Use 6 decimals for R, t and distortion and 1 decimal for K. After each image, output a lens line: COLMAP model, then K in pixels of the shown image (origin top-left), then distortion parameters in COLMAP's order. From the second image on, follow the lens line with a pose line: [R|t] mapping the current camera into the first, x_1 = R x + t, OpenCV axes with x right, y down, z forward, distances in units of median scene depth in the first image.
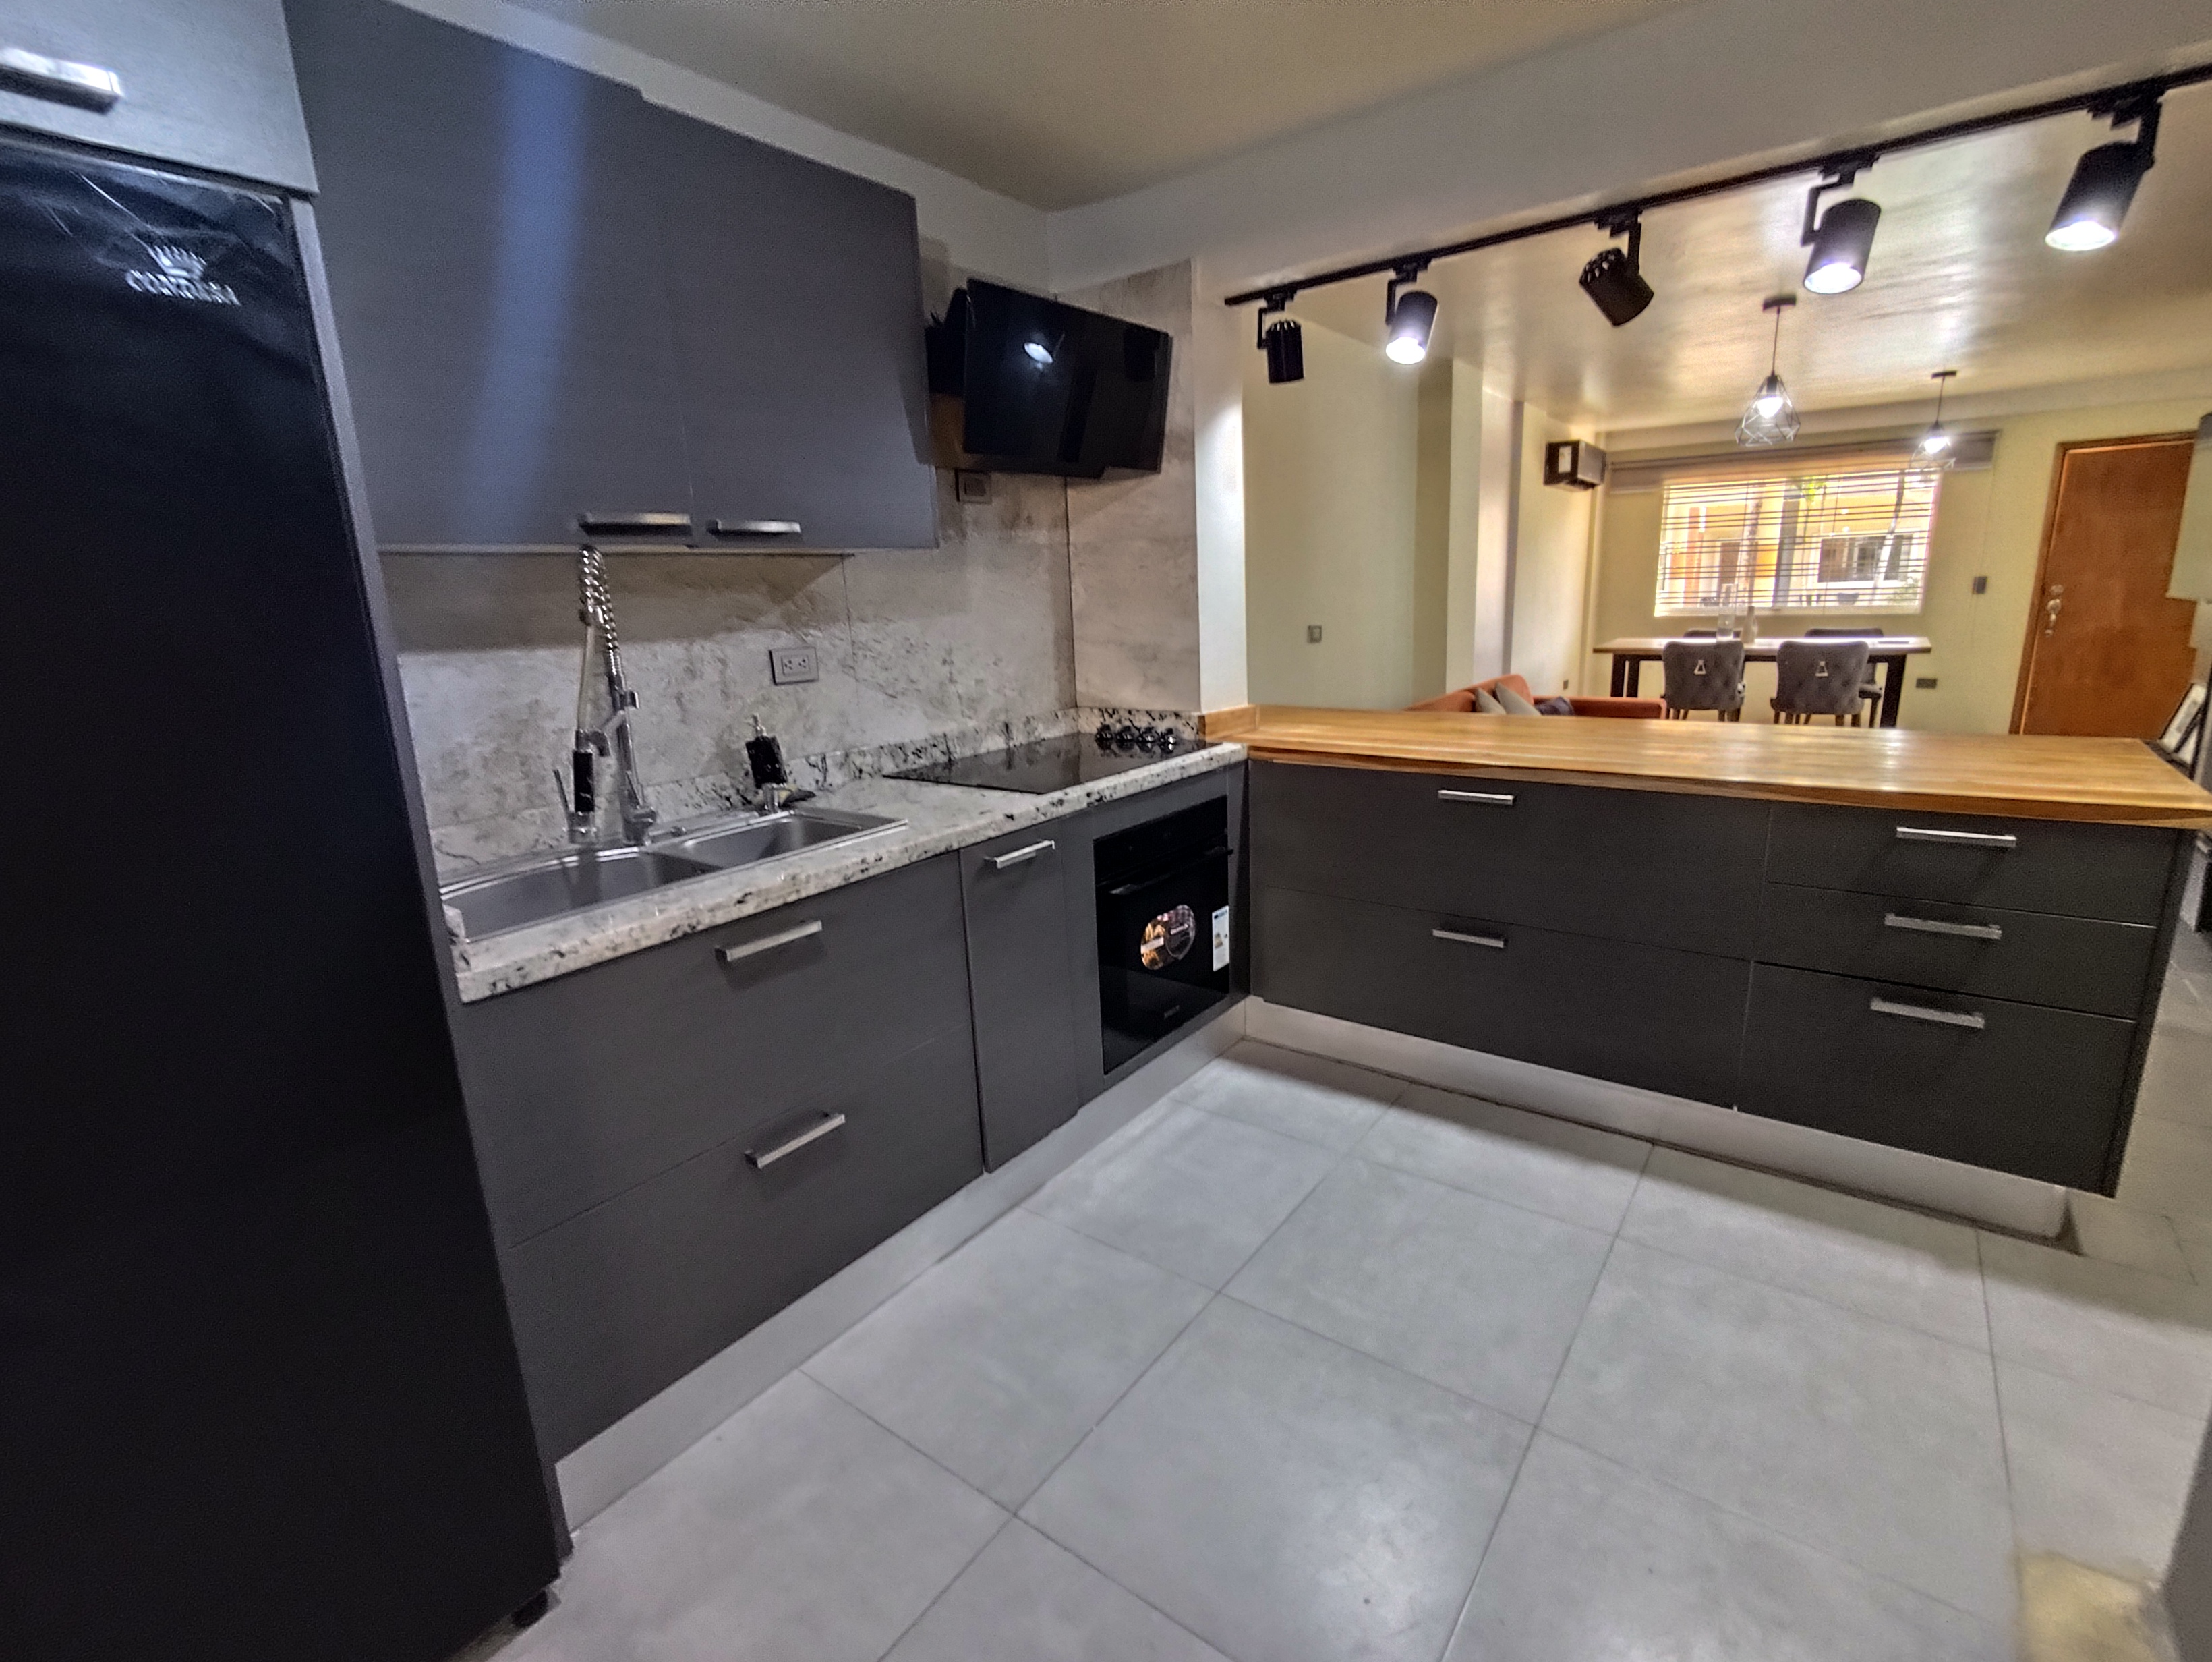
lens RADIAL K [[1013.5, 0, 1108.1], [0, 1013.5, 829.2], [0, 0, 1]] dist [0.001110, -0.000207]
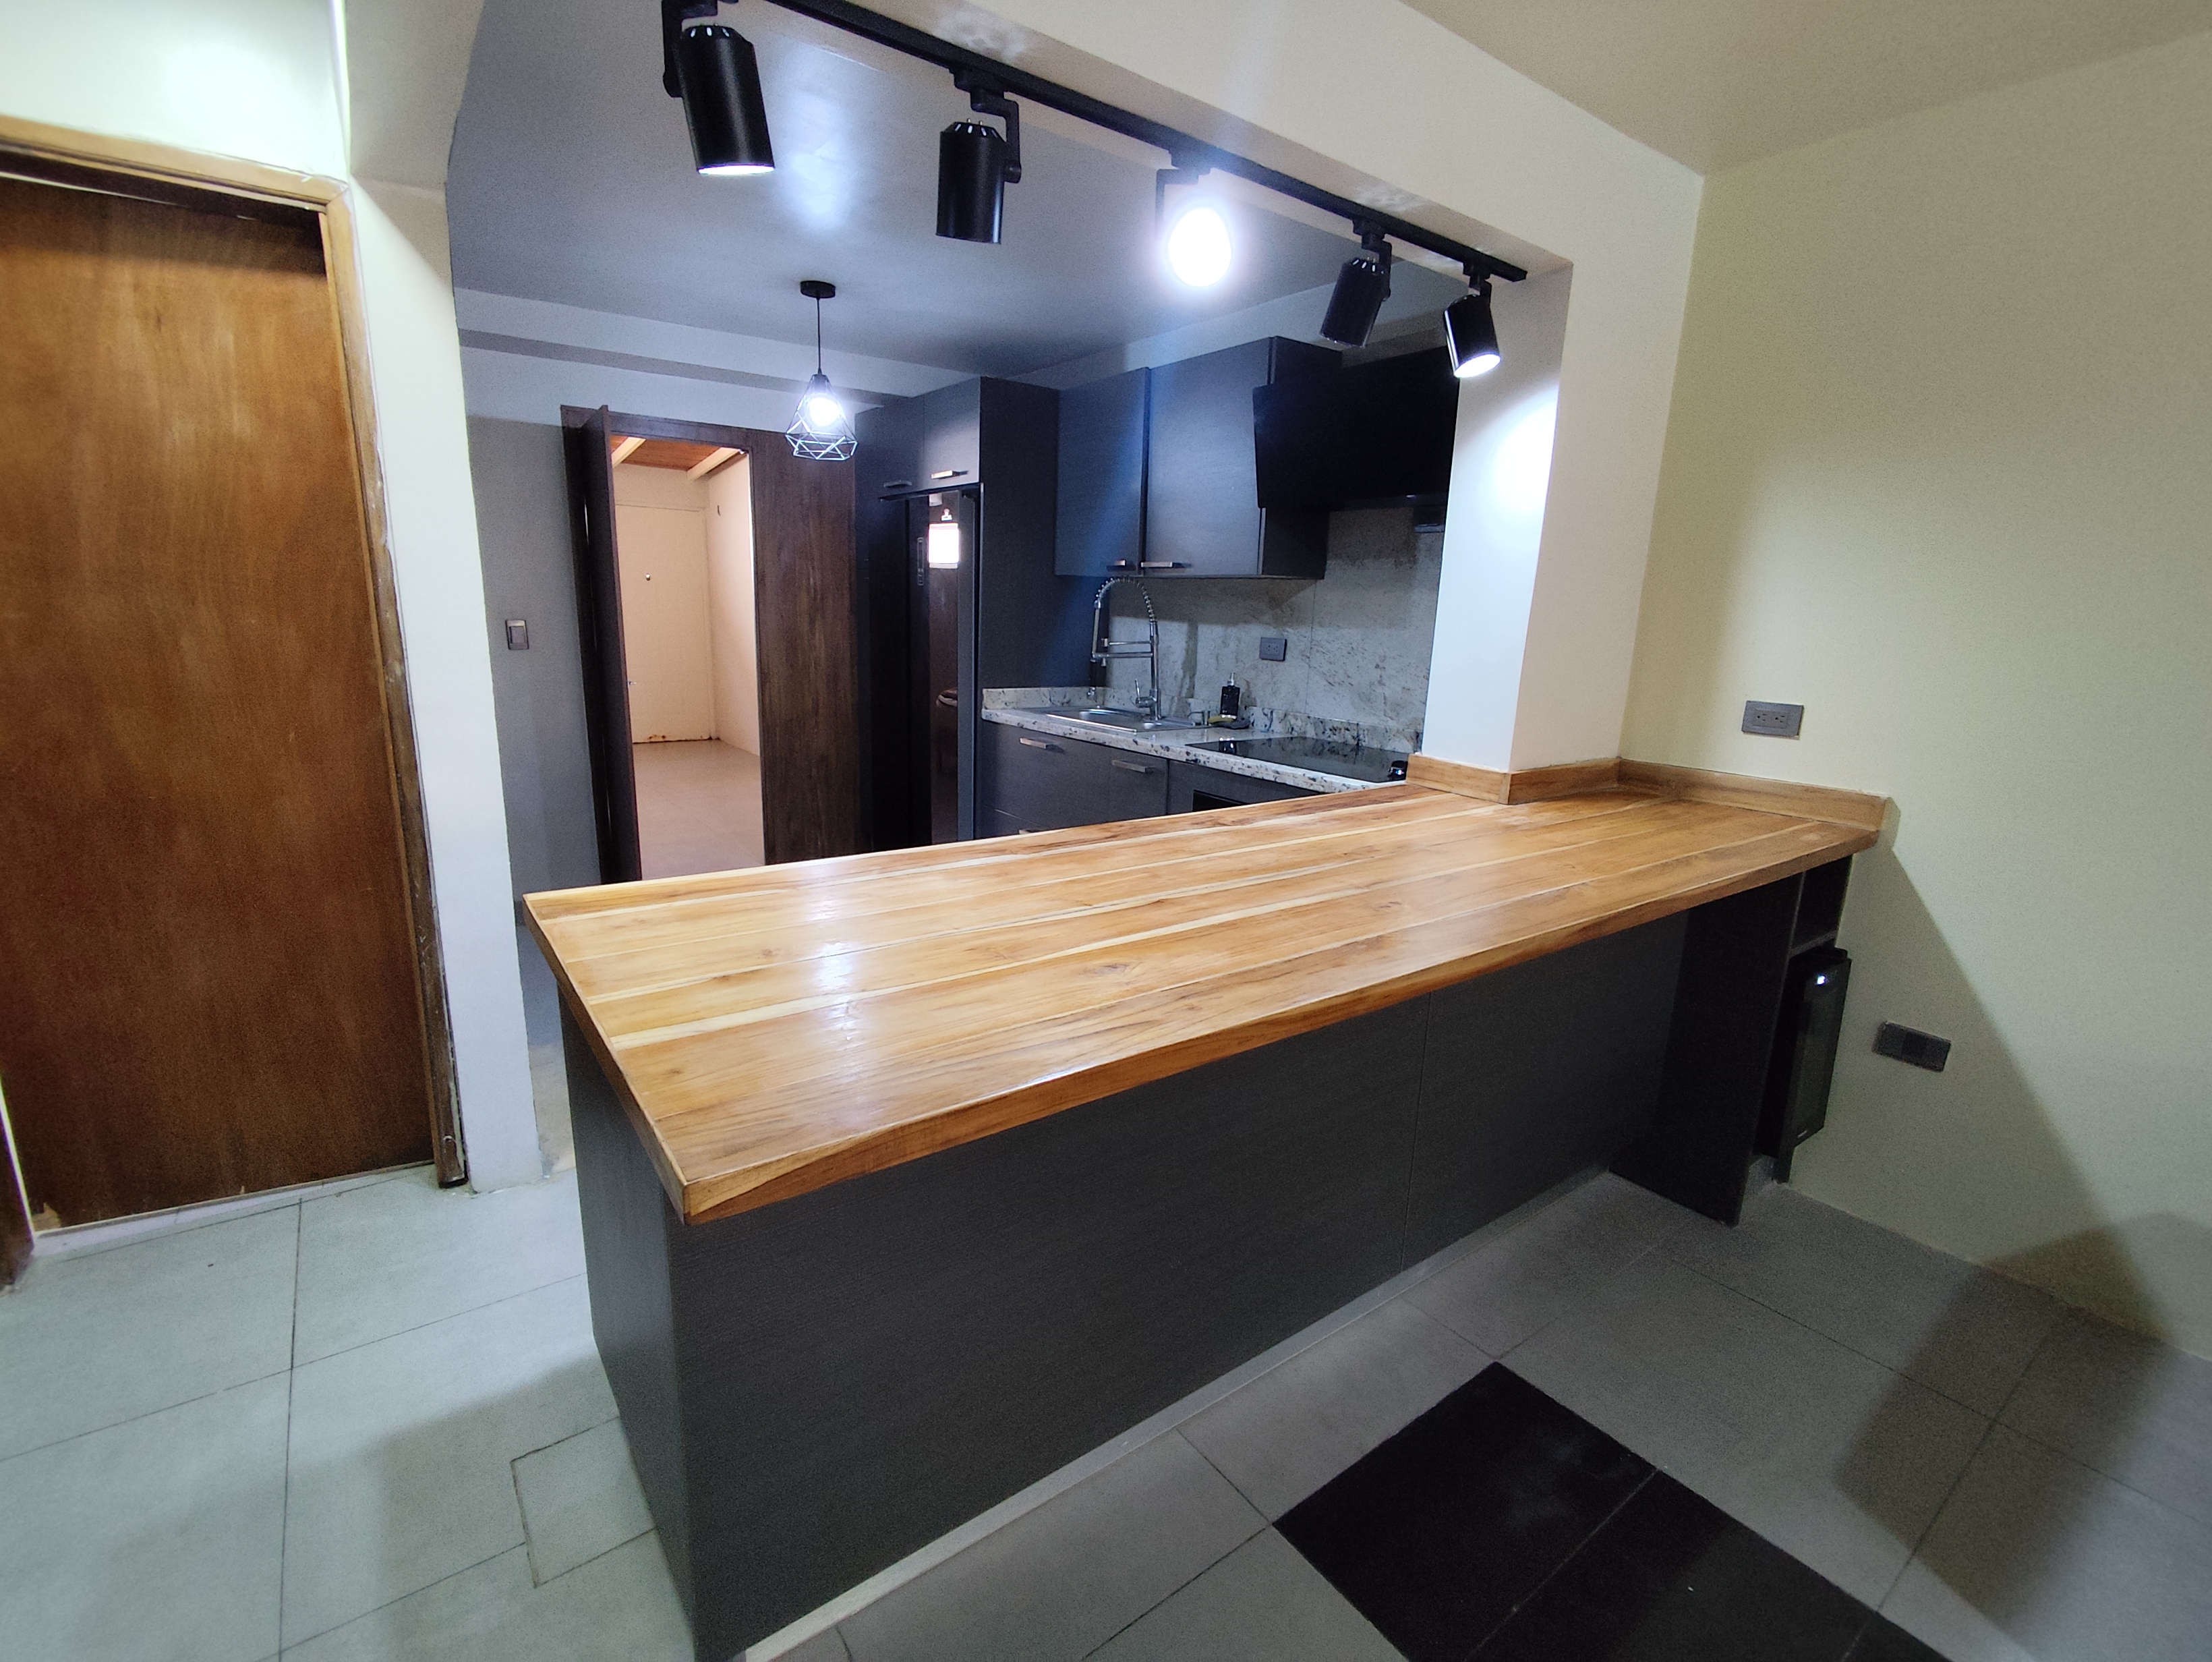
lens RADIAL K [[1013.5, 0, 1108.1], [0, 1013.5, 829.2], [0, 0, 1]] dist [0.001110, -0.000207]
pose [[-0.280565, 0.243371, -0.928469, 1.171589], [-0.238747, 0.919224, 0.313093, -0.307114], [0.929668, 0.309512, -0.199798, 1.066461]]
